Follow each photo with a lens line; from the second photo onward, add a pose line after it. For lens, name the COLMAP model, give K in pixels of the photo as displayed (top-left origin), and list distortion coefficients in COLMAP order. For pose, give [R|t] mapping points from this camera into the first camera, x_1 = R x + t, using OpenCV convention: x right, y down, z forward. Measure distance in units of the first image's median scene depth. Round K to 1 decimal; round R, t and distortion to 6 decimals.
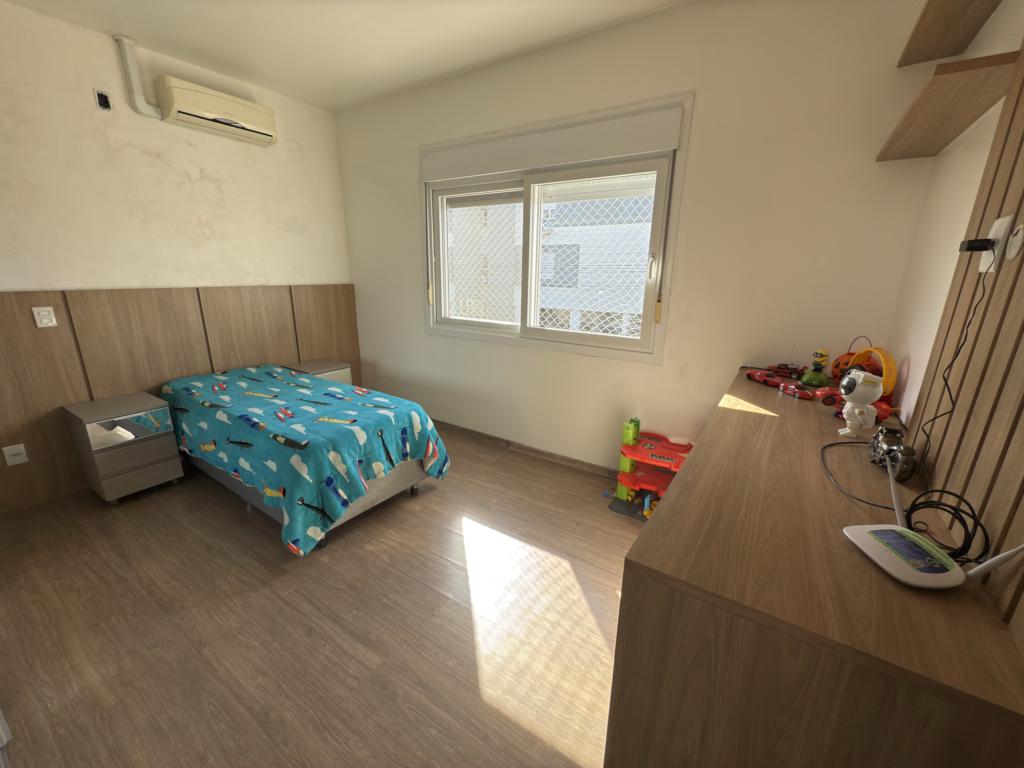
lens RADIAL K [[409.0, 0, 512.3], [0, 409.0, 386.0], [0, 0, 1]] dist [0.000755, -0.000137]
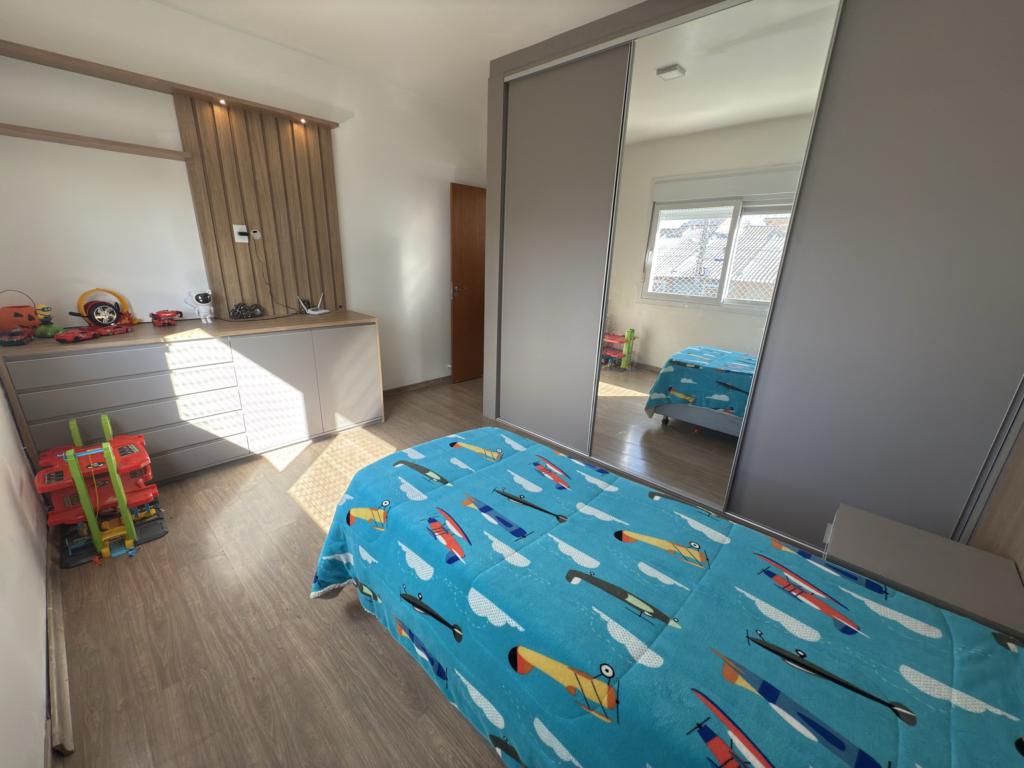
lens RADIAL K [[409.0, 0, 512.3], [0, 409.0, 386.0], [0, 0, 1]] dist [0.000755, -0.000137]
pose [[-0.985206, -0.101994, 0.137717, -0.511632], [-0.007435, 0.828291, 0.560249, -0.395658], [-0.171212, 0.550937, -0.816795, 1.340013]]
